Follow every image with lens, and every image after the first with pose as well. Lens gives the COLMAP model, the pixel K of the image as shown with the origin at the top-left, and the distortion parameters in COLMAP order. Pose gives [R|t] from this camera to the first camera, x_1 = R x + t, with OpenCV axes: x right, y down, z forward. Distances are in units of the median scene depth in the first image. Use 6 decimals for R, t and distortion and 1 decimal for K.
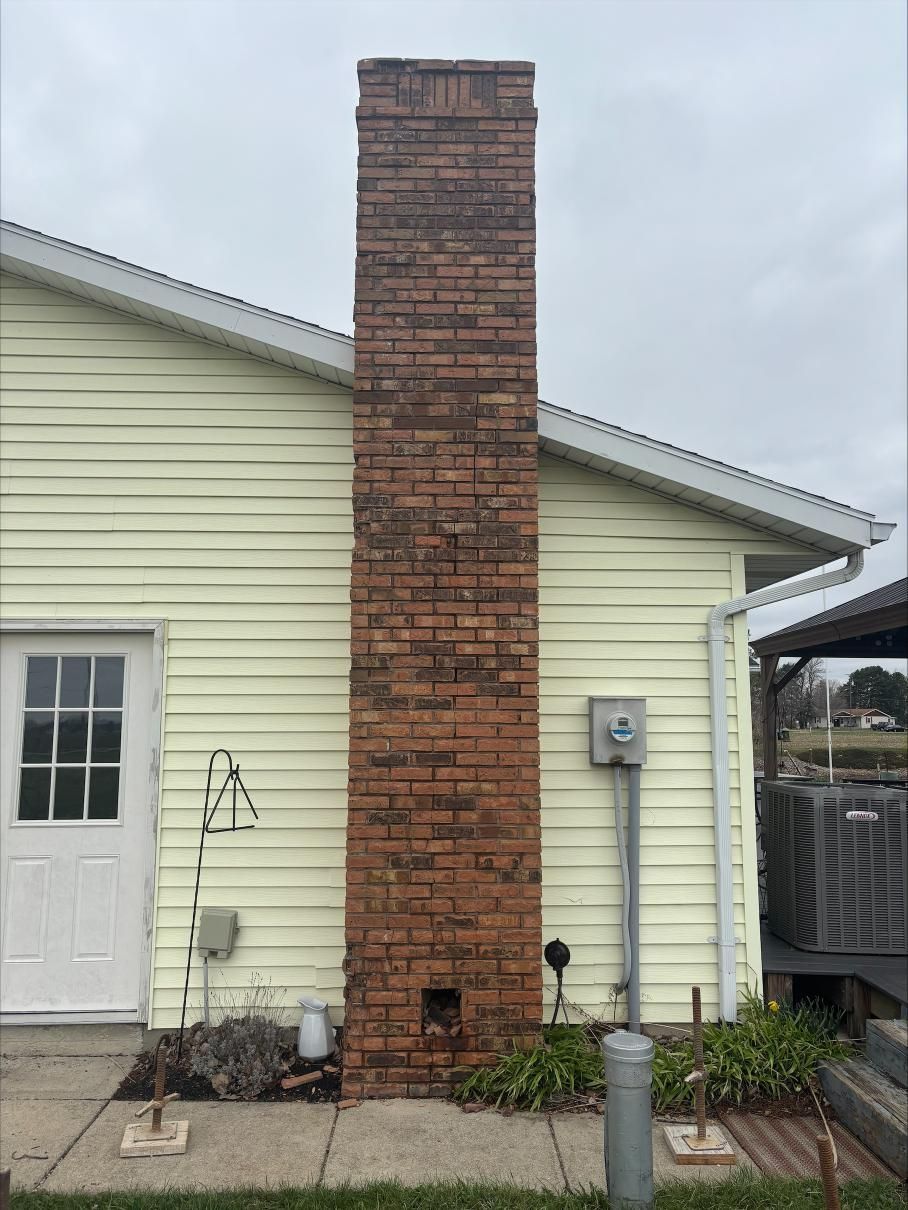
lens RADIAL K [[894.0, 0, 454.0], [0, 894.0, 605.0], [0, 0, 1]] dist [0.001241, 0.006088]
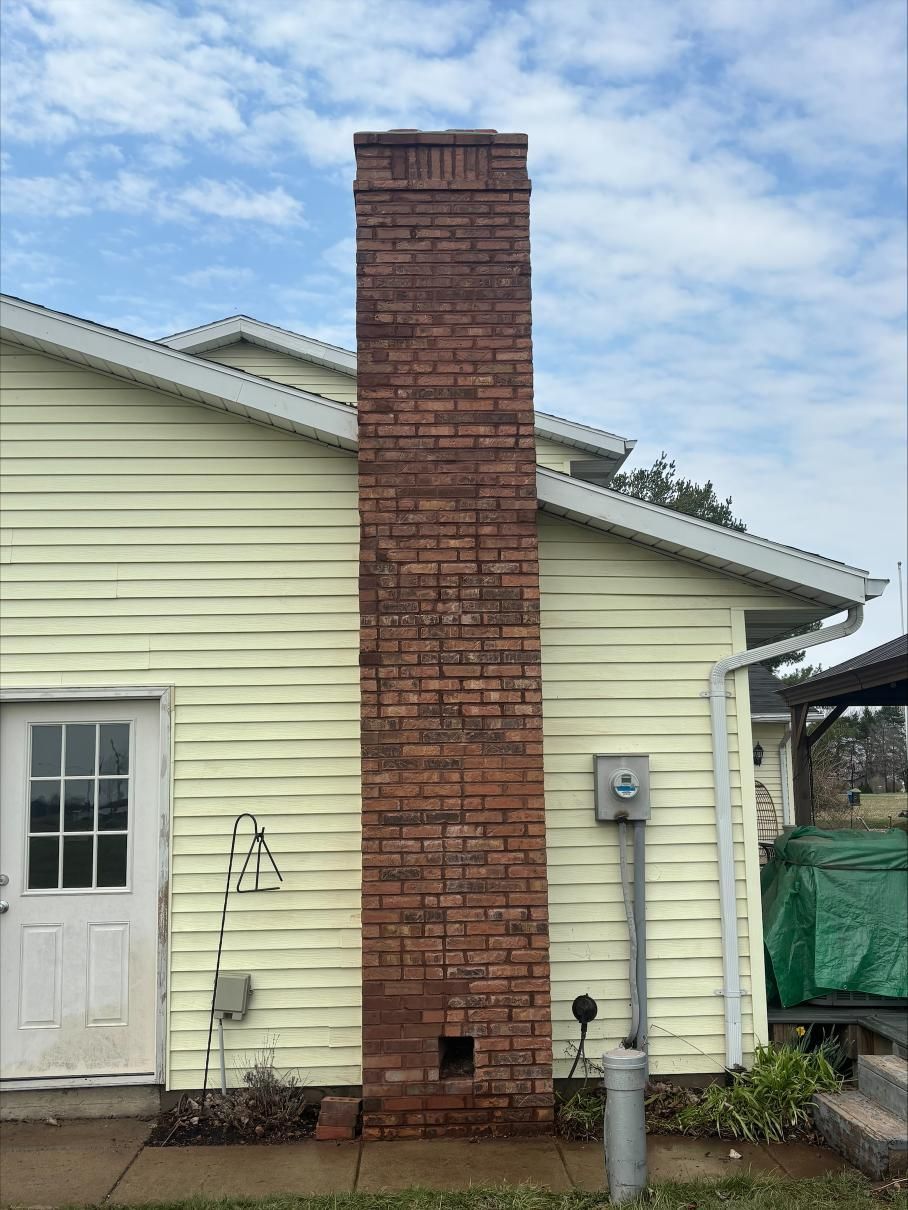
lens RADIAL K [[1212.0, 0, 454.0], [0, 1212.0, 605.0], [0, 0, 1]] dist [0.007397, -0.022440]
pose [[0.999739, -0.018014, 0.014060, -0.023734], [0.018336, 0.999564, -0.023155, -0.038891], [-0.013637, 0.023406, 0.999633, -0.385601]]
